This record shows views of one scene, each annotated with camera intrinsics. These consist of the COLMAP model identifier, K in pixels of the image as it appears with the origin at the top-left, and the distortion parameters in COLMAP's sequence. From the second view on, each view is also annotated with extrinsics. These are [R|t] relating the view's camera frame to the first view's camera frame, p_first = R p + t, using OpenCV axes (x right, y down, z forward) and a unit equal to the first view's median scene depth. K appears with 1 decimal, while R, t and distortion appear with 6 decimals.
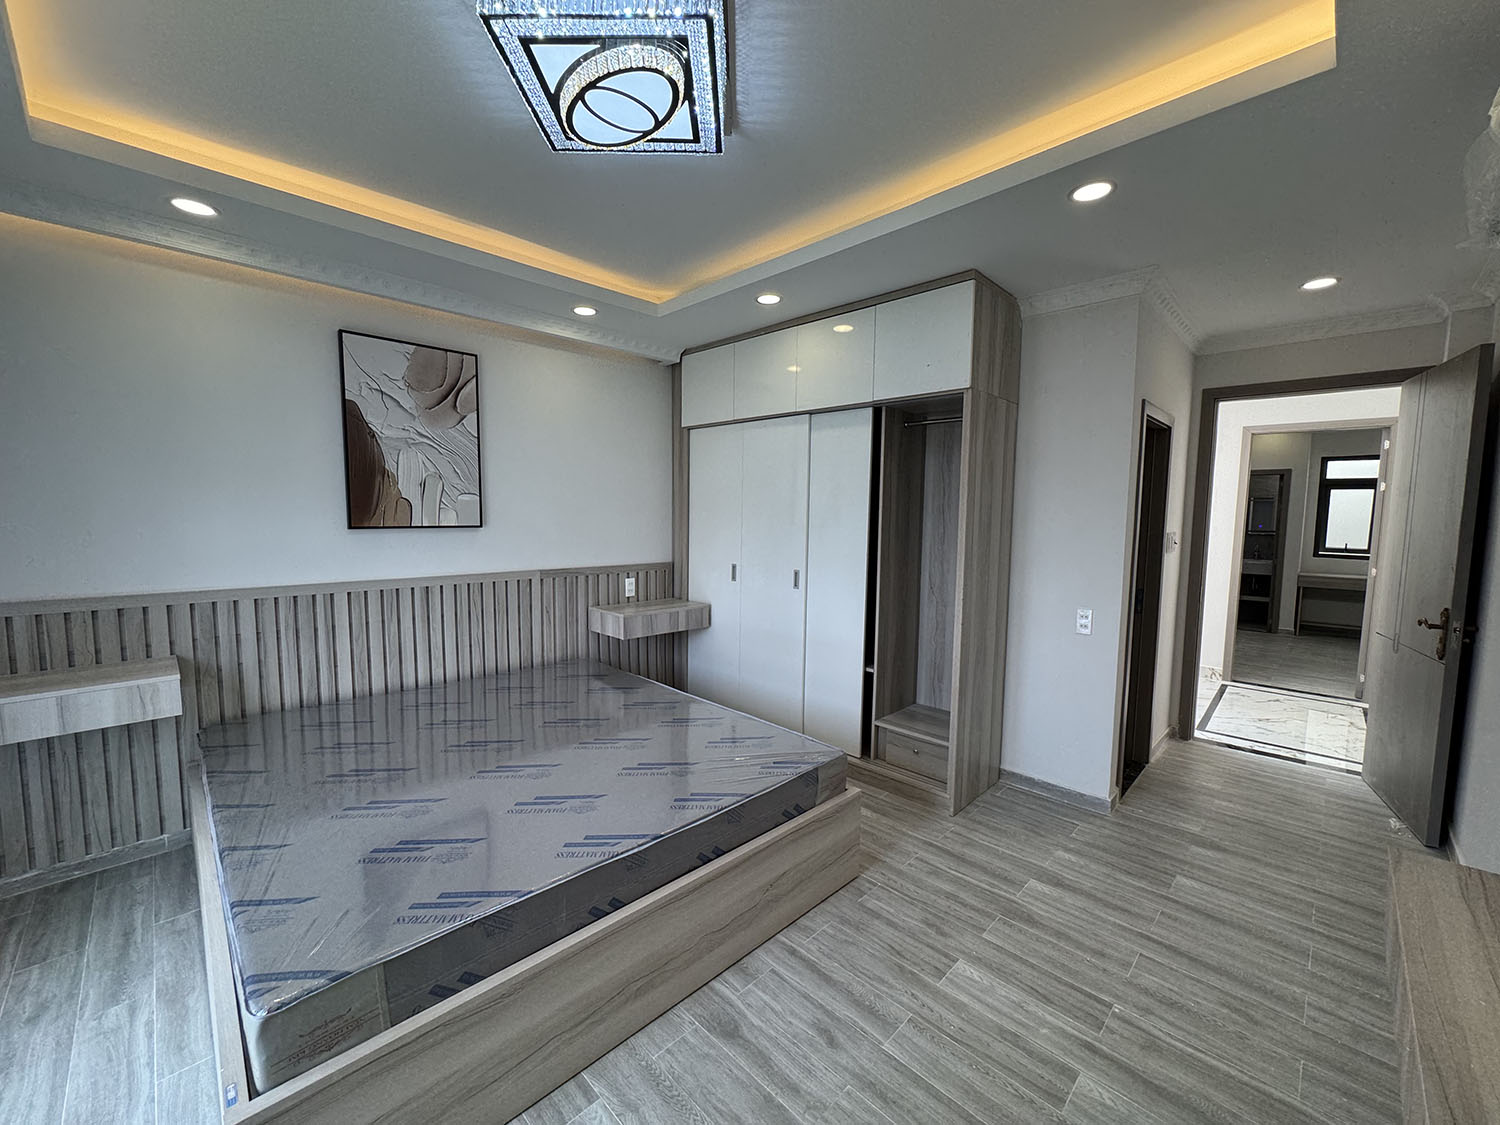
lens RADIAL K [[602.1, 0, 748.2], [0, 602.1, 566.6], [0, 0, 1]] dist [0.003034, -0.000141]
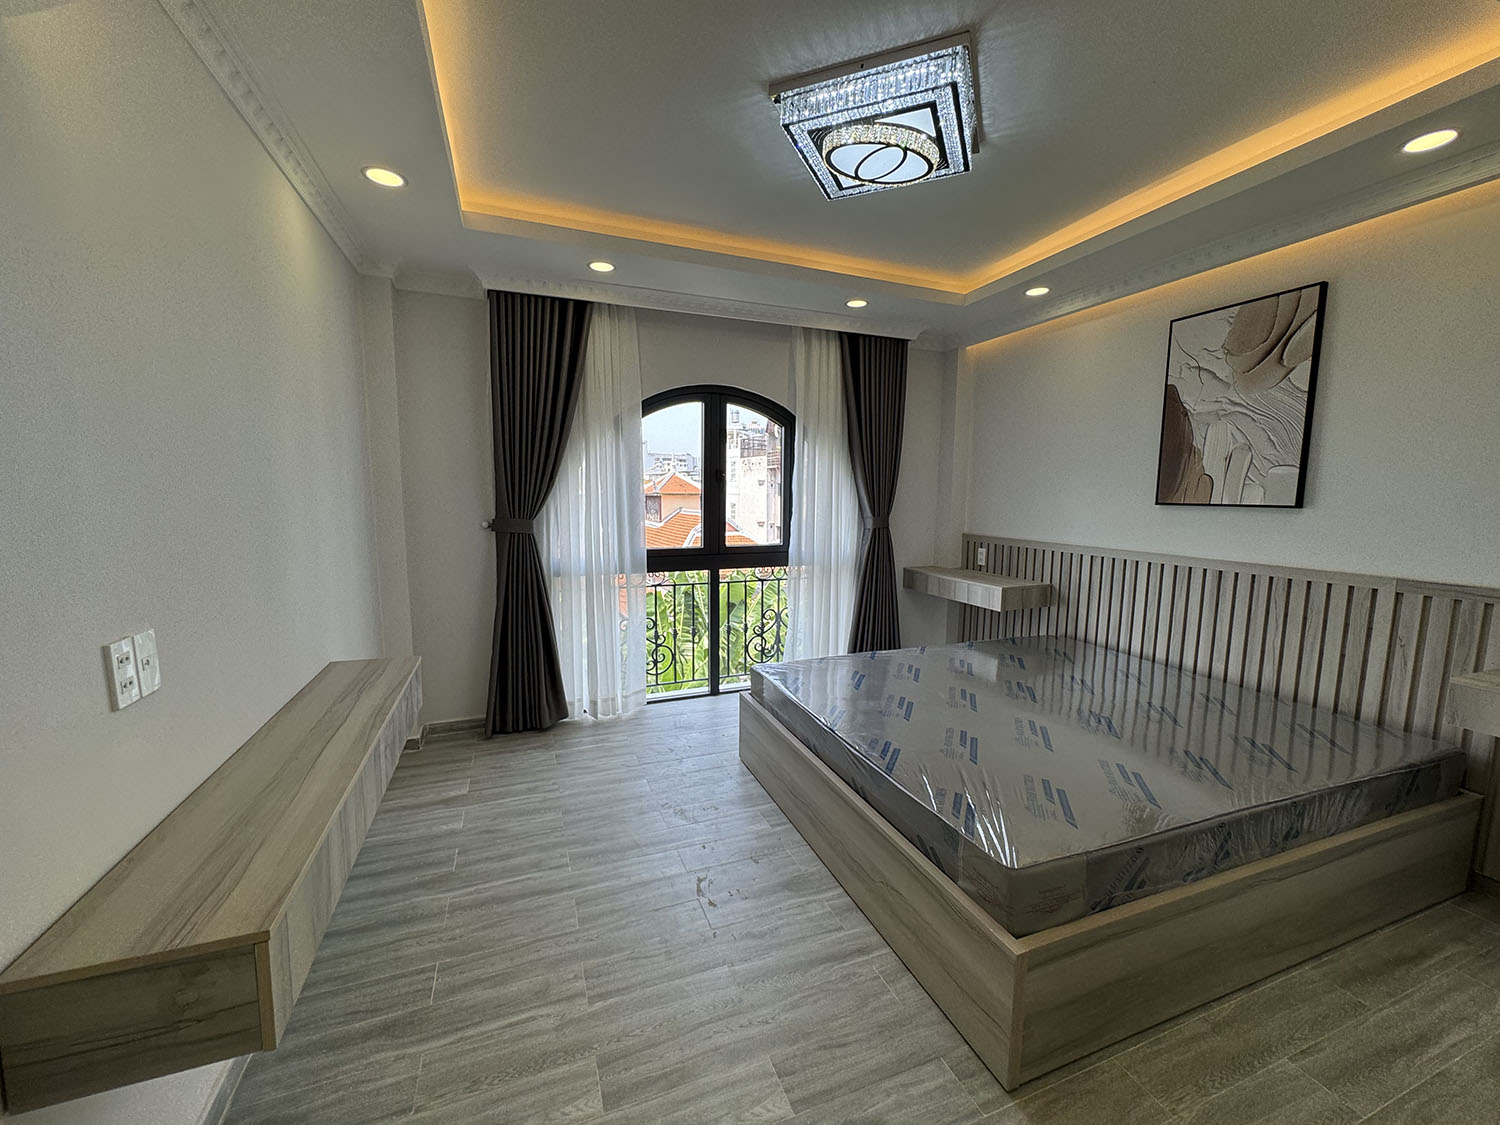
lens RADIAL K [[602.1, 0, 749.4], [0, 602.1, 571.0], [0, 0, 1]] dist [0.003034, -0.000141]
pose [[-0.409329, 0.104310, -0.906404, 0.627621], [-0.096291, 0.982956, 0.156604, -0.044263], [0.907291, 0.151381, -0.392309, 0.758935]]
